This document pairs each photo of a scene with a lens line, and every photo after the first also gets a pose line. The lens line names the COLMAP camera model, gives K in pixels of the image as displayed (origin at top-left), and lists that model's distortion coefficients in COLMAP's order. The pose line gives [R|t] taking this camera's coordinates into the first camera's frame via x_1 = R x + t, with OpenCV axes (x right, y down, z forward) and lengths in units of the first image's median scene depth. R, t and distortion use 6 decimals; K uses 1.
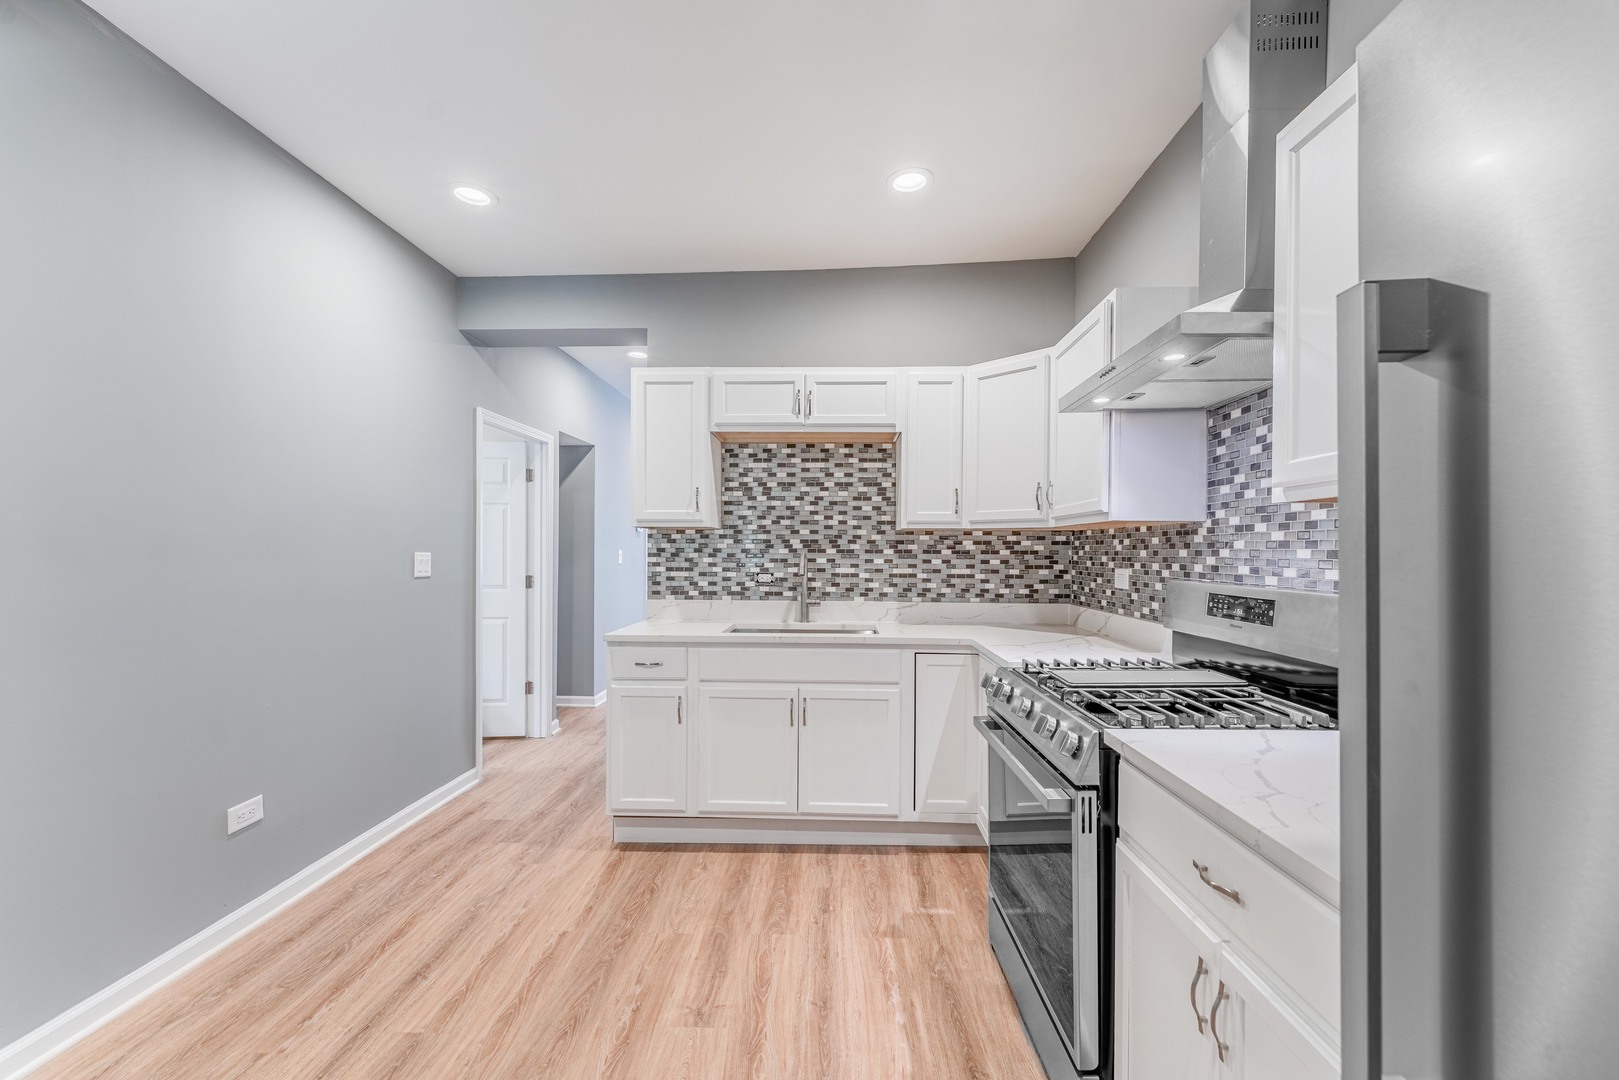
lens RADIAL K [[652.0, 0, 811.4], [0, 652.0, 545.5], [0, 0, 1]] dist [0.004062, -0.000381]
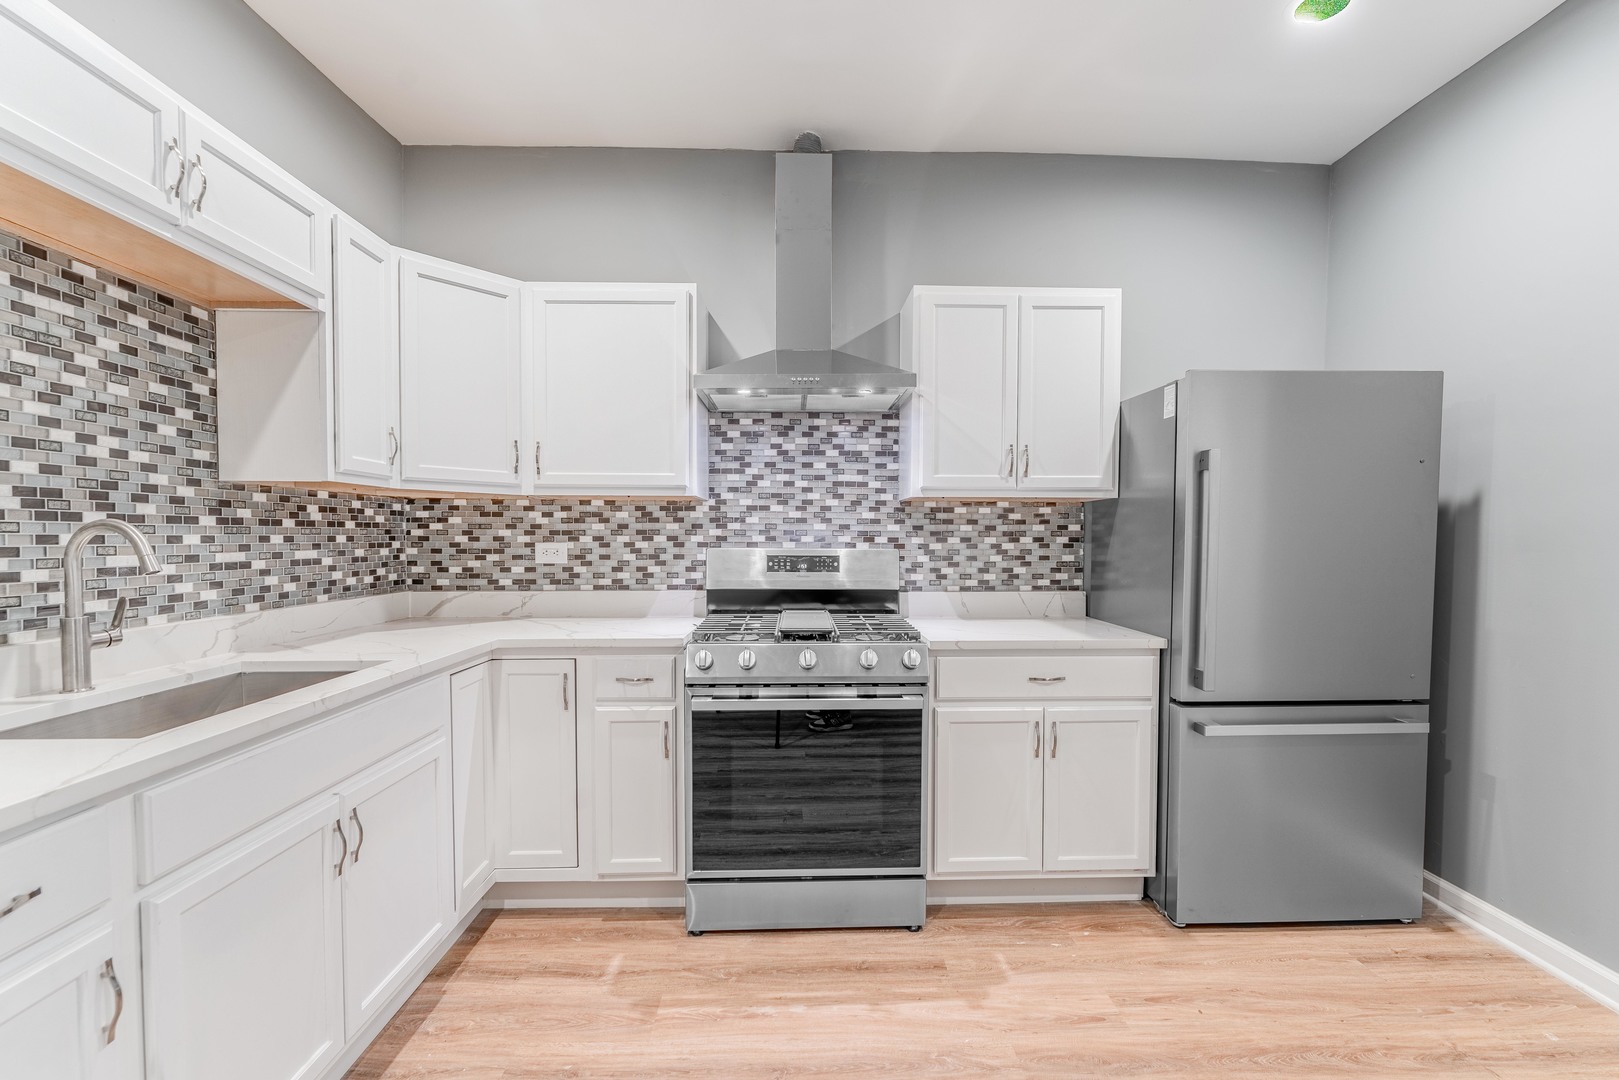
lens RADIAL K [[696.3, 0, 816.1], [0, 696.3, 547.0], [0, 0, 1]] dist [-0.000754, -0.000230]
pose [[-0.062625, -0.021544, 0.997805, -0.462395], [-0.010422, 0.999727, 0.020932, 0.013641], [-0.997983, -0.009089, -0.062833, 0.555488]]
